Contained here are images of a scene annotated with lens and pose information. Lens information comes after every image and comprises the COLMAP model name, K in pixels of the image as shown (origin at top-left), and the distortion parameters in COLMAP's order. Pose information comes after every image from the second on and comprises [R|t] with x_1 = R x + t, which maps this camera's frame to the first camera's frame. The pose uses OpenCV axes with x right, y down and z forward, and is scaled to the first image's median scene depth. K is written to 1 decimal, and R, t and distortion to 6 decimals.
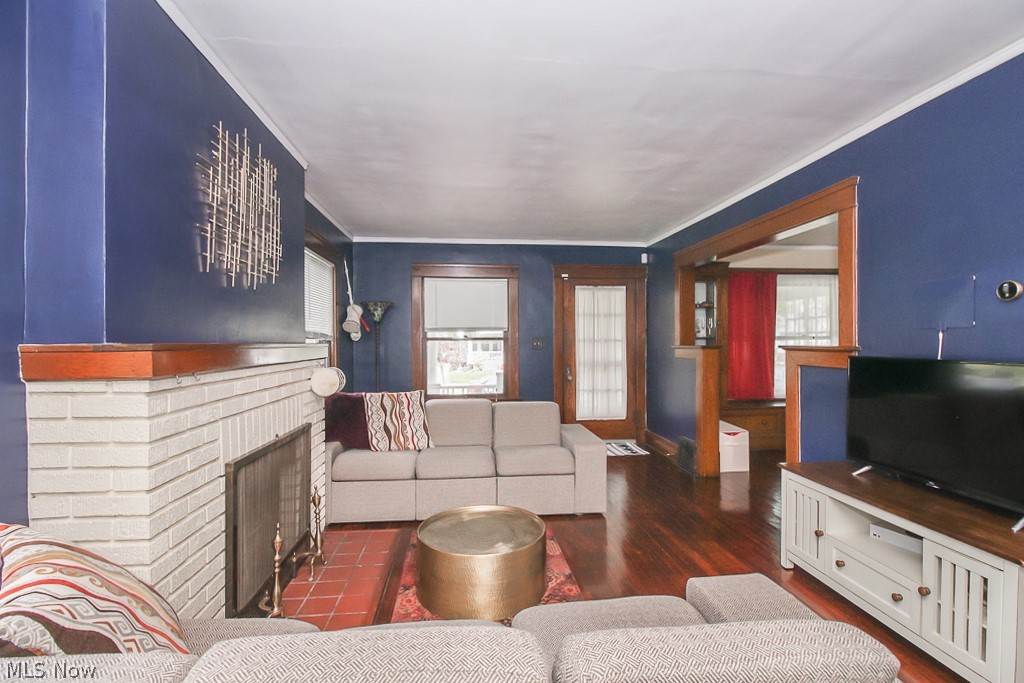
lens RADIAL K [[472.6, 0, 510.7], [0, 472.6, 351.6], [0, 0, 1]] dist [0.023570, -0.009525]
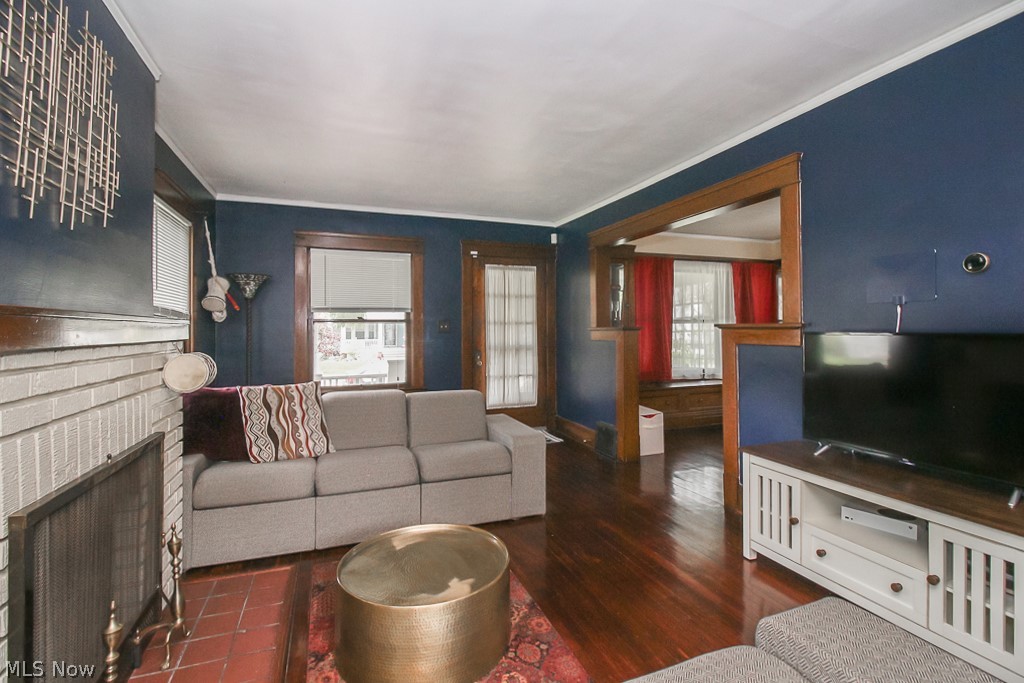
lens RADIAL K [[472.6, 0, 508.2], [0, 472.6, 326.5], [0, 0, 1]] dist [0.023570, -0.009525]
pose [[0.967244, 0.000369, 0.253849, -0.094541], [0.006714, 0.999612, -0.027035, 0.015385], [-0.253760, 0.027853, 0.966866, 0.162568]]
